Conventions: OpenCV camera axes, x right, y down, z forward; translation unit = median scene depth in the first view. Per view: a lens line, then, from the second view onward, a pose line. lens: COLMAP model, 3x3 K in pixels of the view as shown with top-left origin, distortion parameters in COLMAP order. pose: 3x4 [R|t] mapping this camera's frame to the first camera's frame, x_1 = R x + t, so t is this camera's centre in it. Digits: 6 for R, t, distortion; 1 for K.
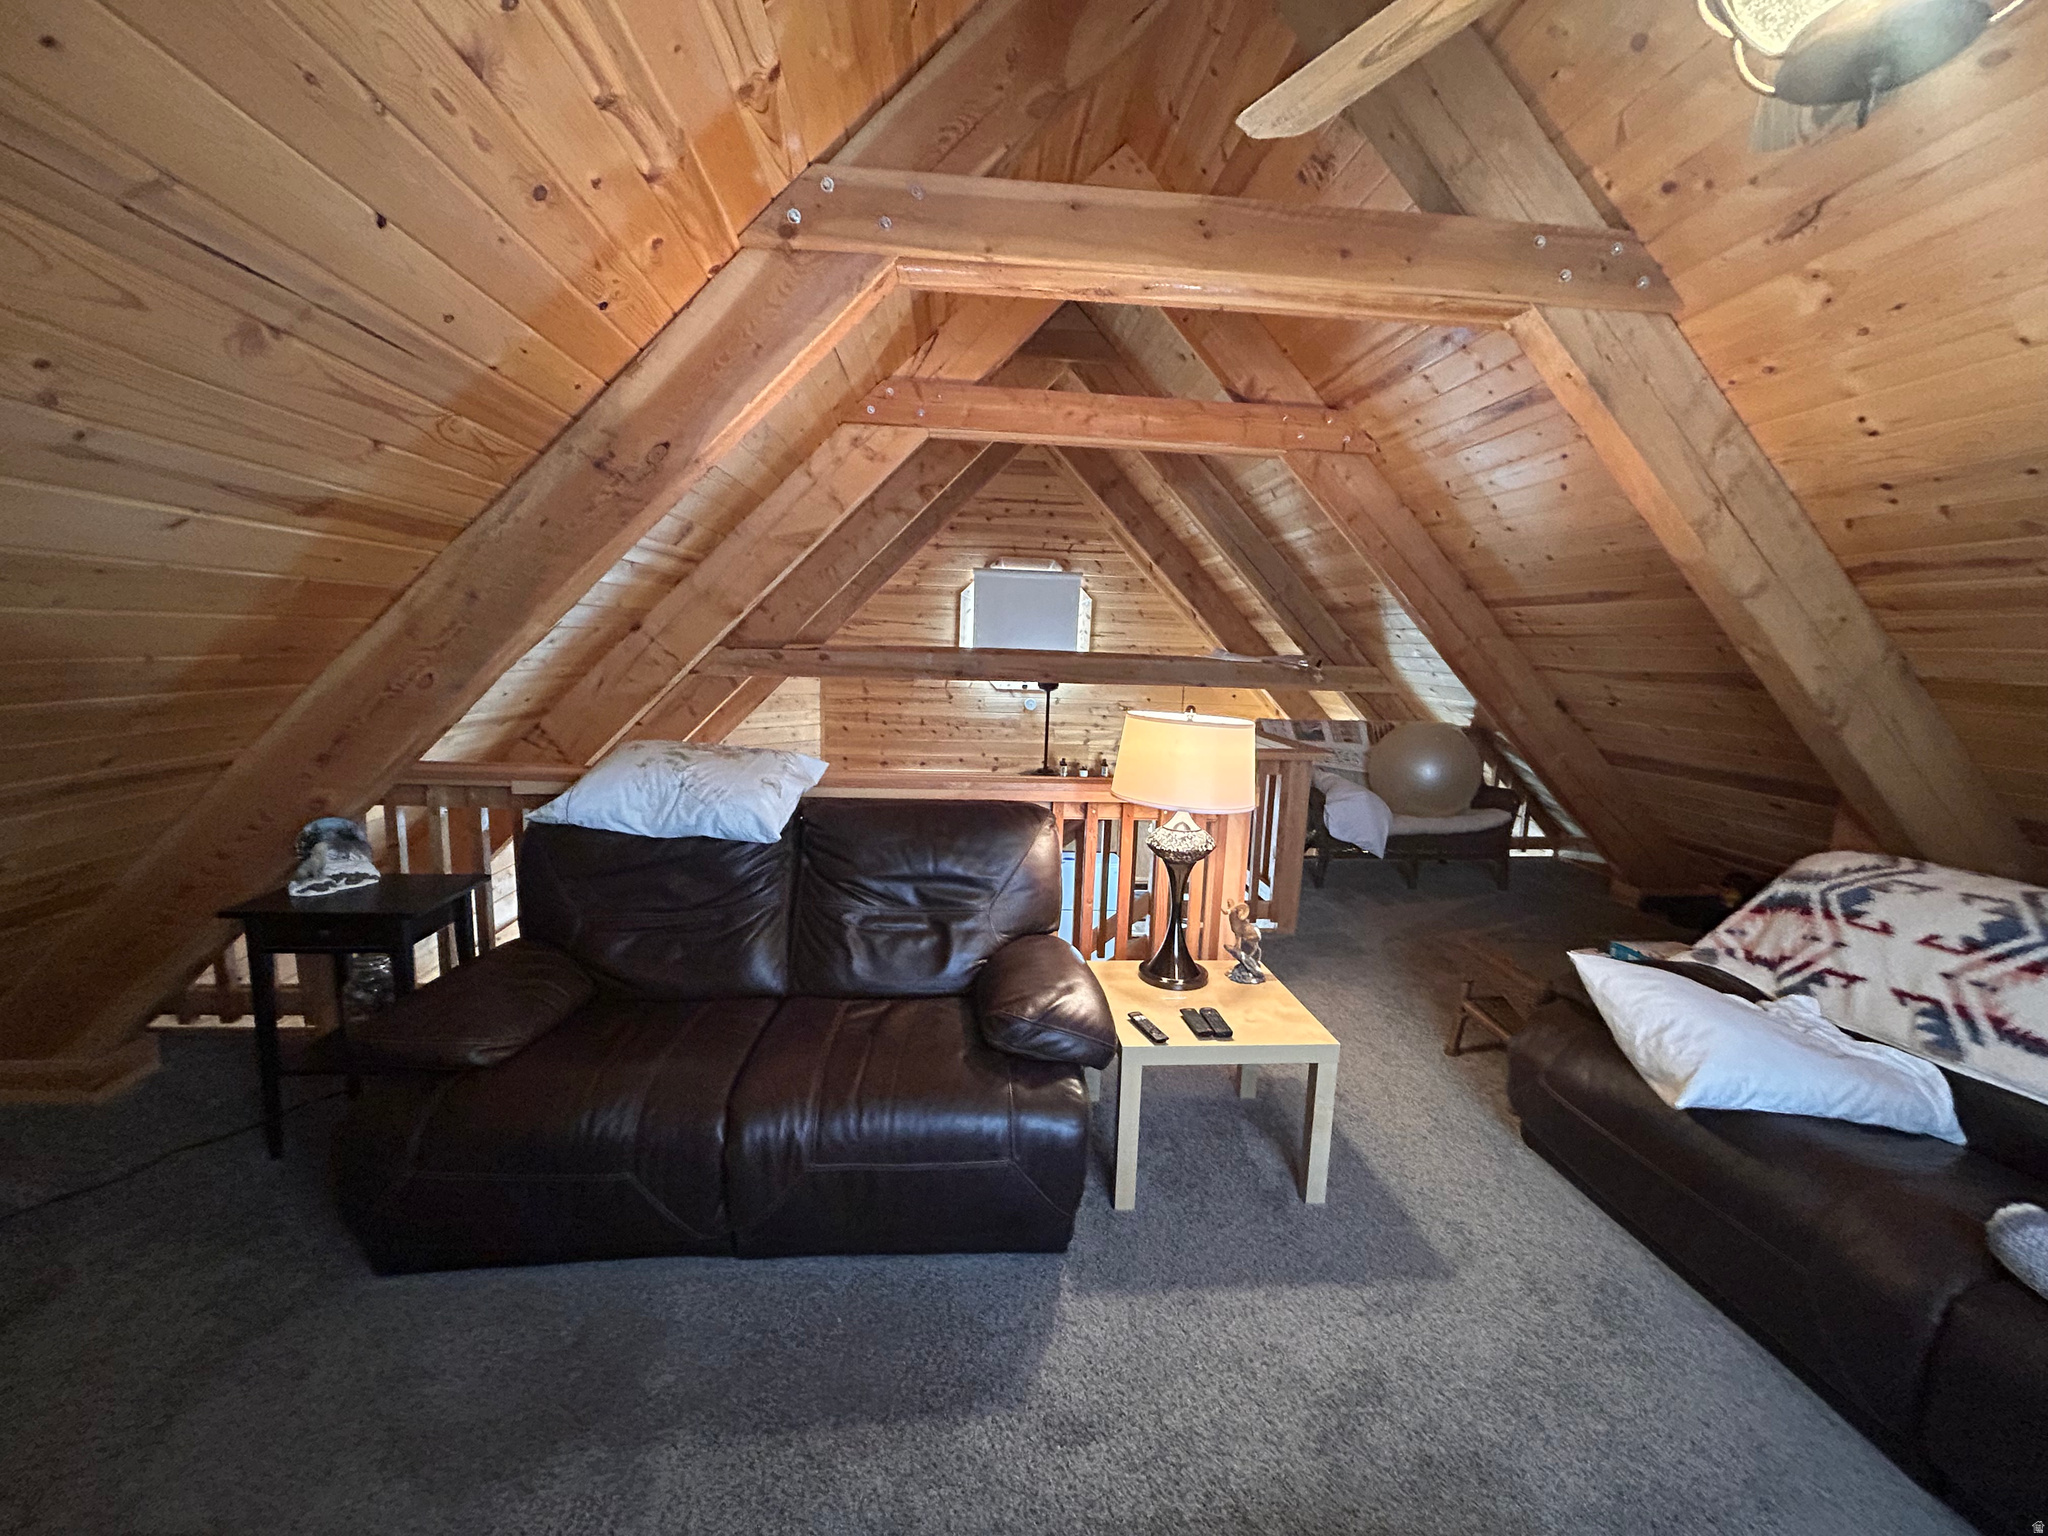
lens RADIAL K [[825.8, 0, 1019.9], [0, 825.8, 761.5], [0, 0, 1]] dist [0.001598, -0.000754]
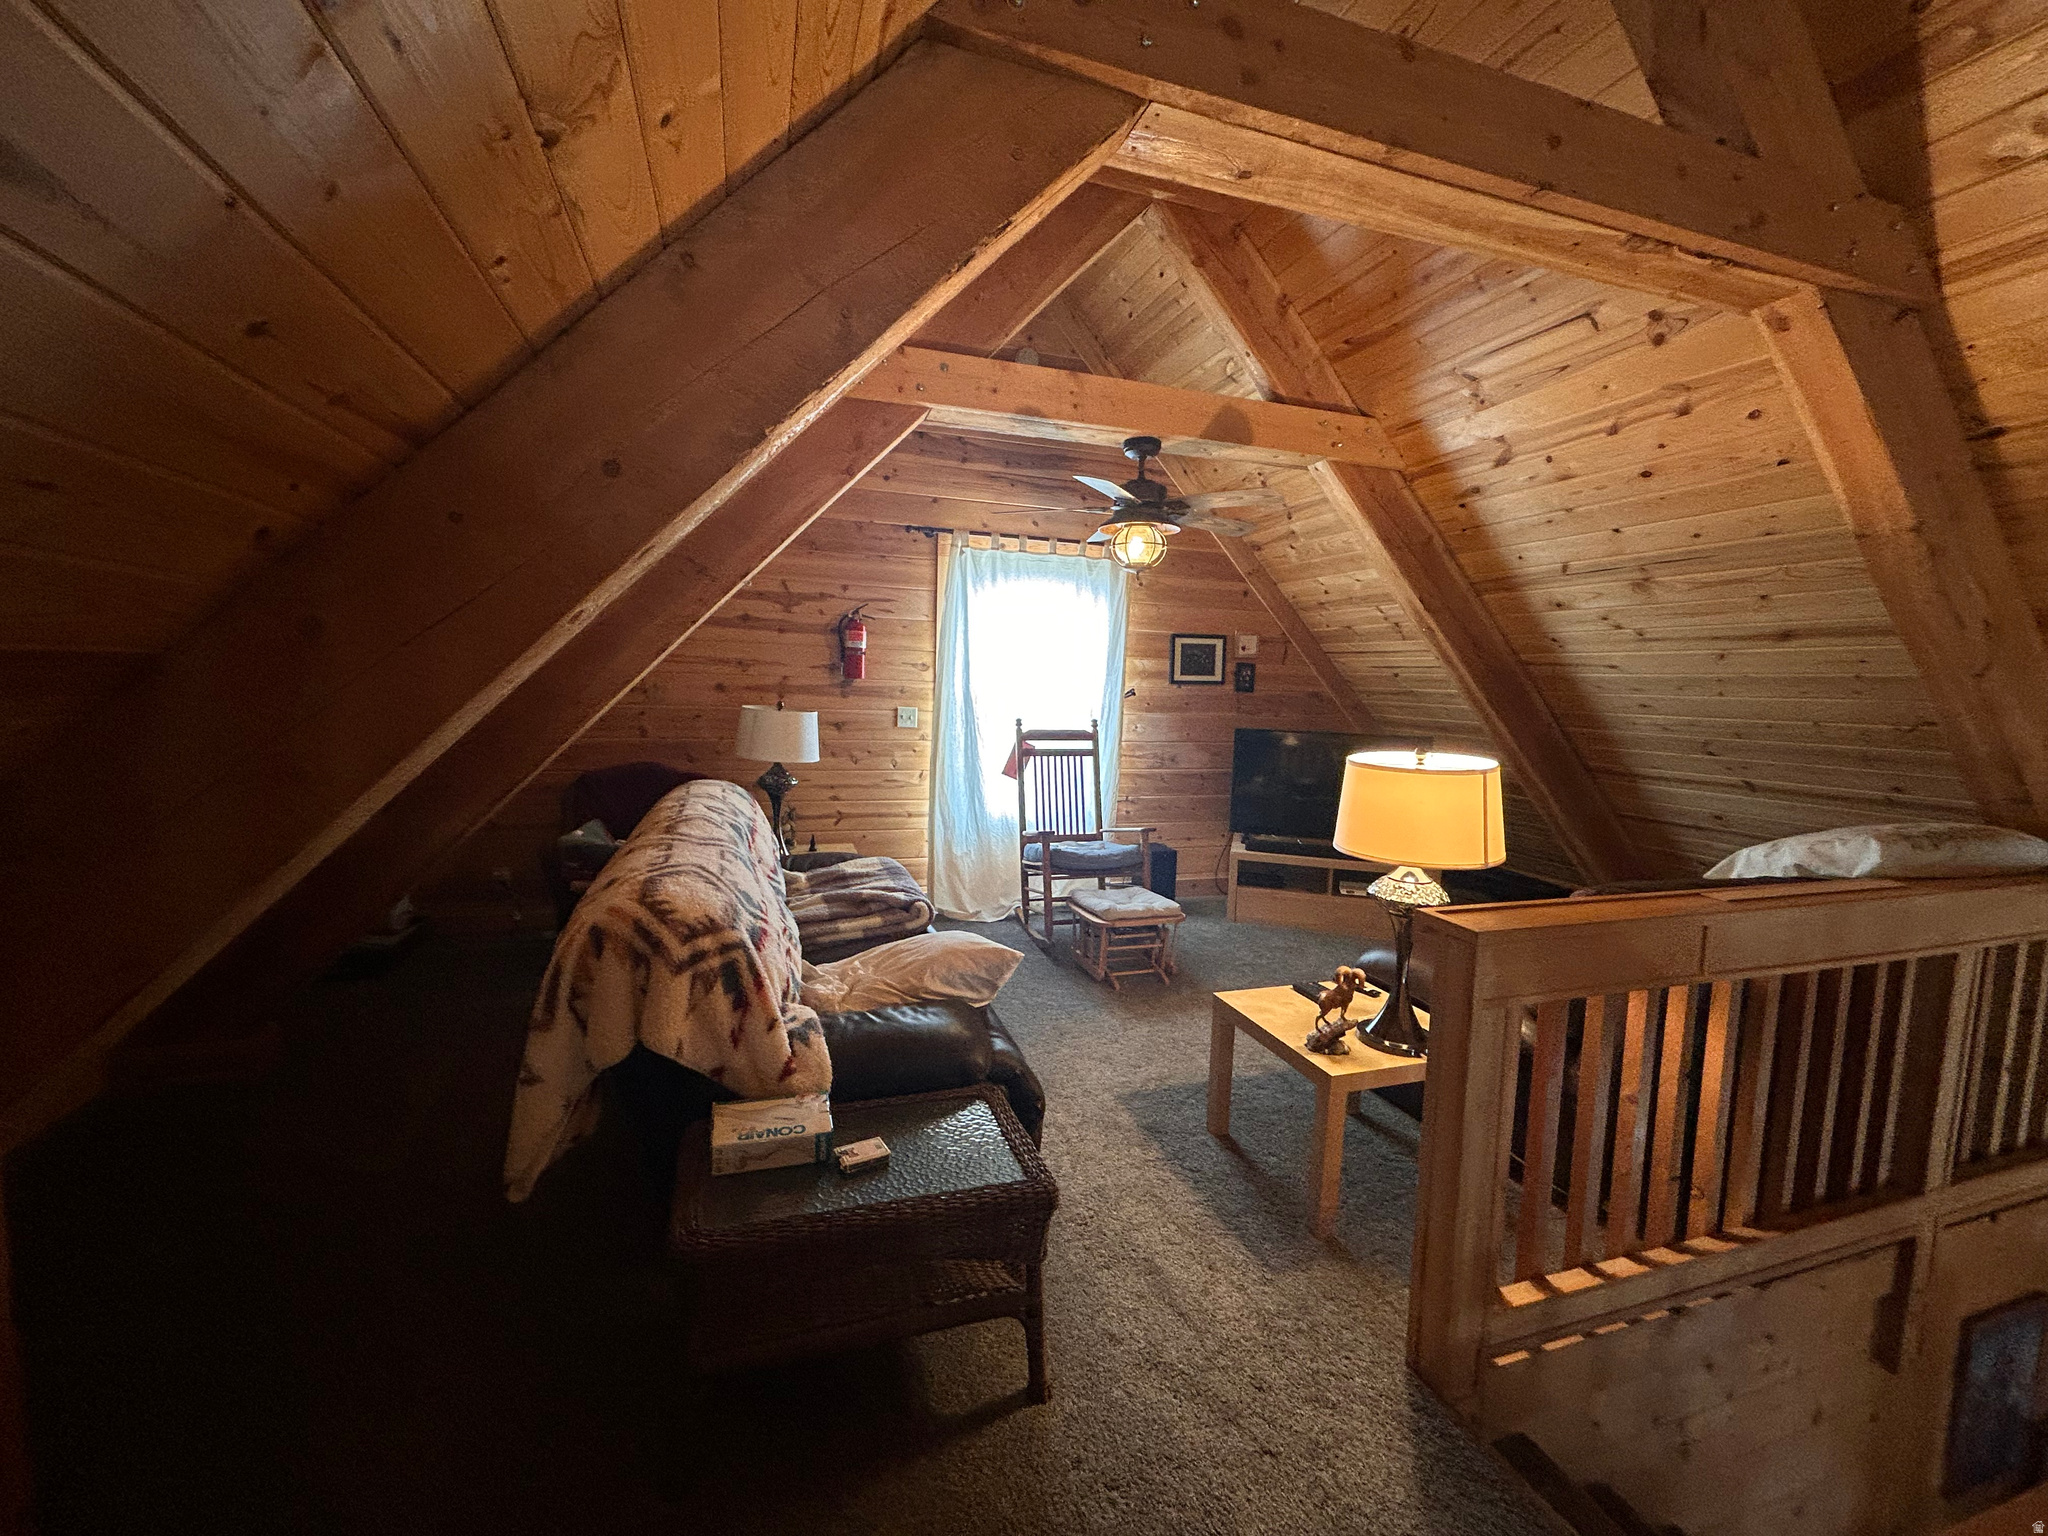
lens RADIAL K [[825.8, 0, 1017.5], [0, 825.8, 761.8], [0, 0, 1]] dist [0.001598, -0.000754]
pose [[-0.971722, -0.036236, -0.233331, 0.836078], [-0.090763, 0.969558, 0.227417, -0.213359], [0.217987, 0.242164, -0.945430, 1.736343]]
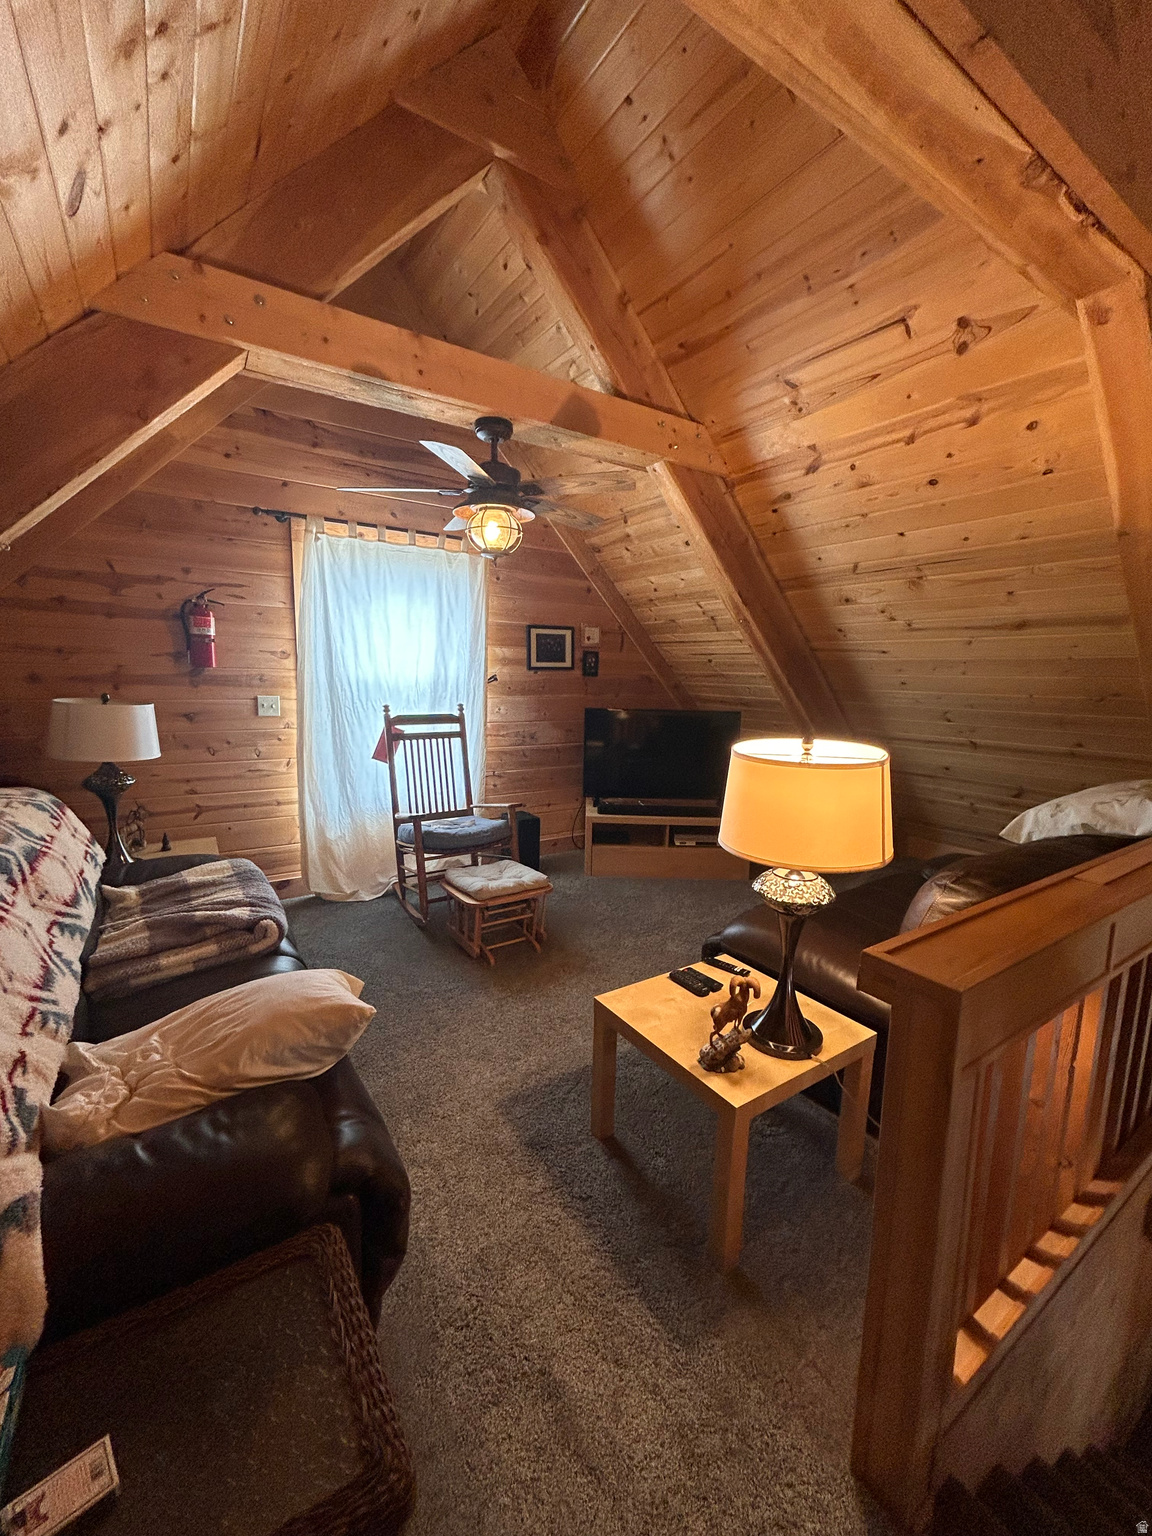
lens RADIAL K [[619.3, 0, 577.7], [0, 619.3, 764.2], [0, 0, 1]] dist [0.001598, -0.000754]
pose [[-0.875163, 0.024175, -0.483223, 0.709367], [-0.114136, 0.960247, 0.254750, -0.170165], [0.470173, 0.278101, -0.837614, 1.405688]]
